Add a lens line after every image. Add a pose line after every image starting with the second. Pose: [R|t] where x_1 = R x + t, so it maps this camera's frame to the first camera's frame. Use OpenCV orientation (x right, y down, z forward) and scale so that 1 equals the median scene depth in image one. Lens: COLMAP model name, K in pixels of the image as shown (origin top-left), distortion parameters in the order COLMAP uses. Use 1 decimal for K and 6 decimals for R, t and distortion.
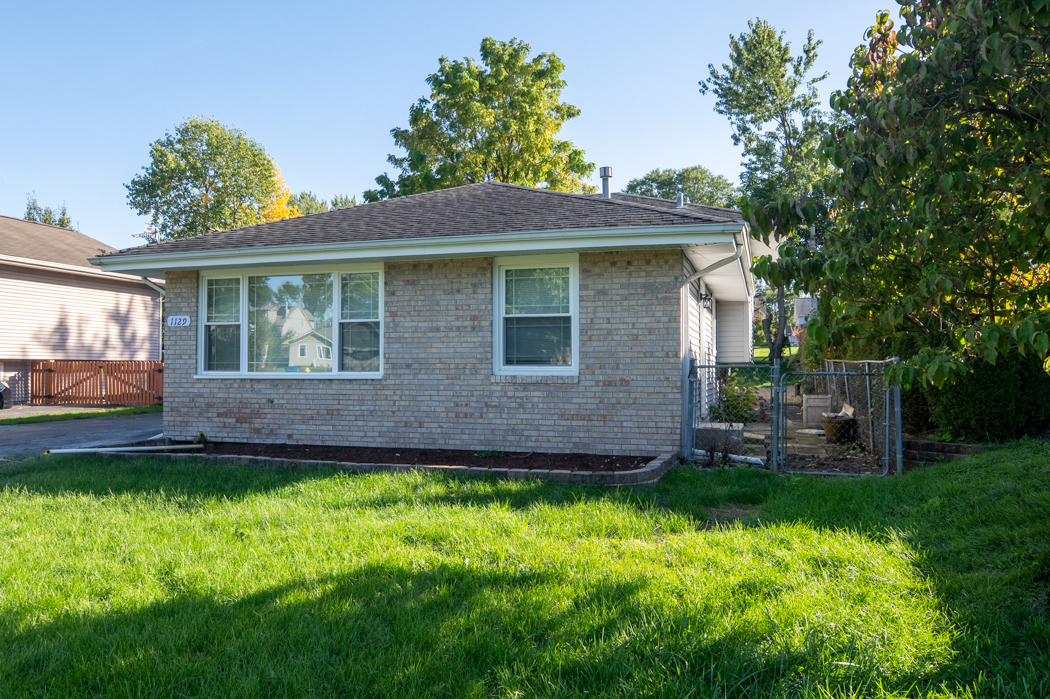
lens RADIAL K [[755.2, 0, 523.2], [0, 755.2, 348.1], [0, 0, 1]] dist [-0.000953, -0.003578]
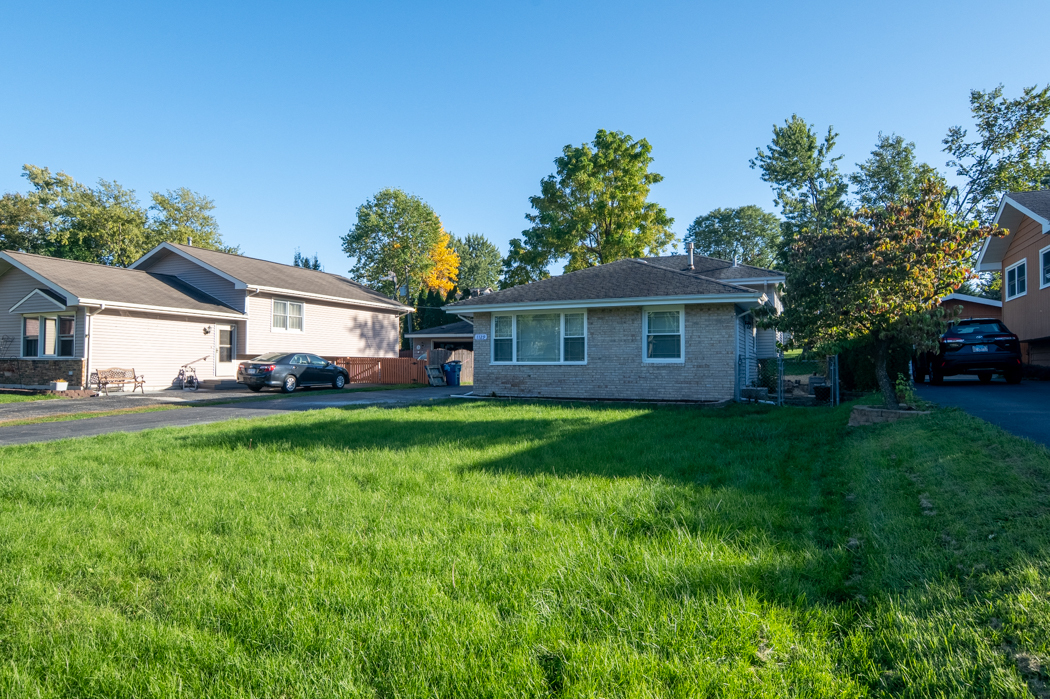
lens RADIAL K [[652.3, 0, 528.2], [0, 652.3, 356.9], [0, 0, 1]] dist [-0.001660, 0.000981]
pose [[0.994348, -0.002260, -0.106148, -0.049644], [0.003592, 0.999917, 0.012353, -0.001215], [0.106112, -0.012665, 0.994274, -0.254695]]
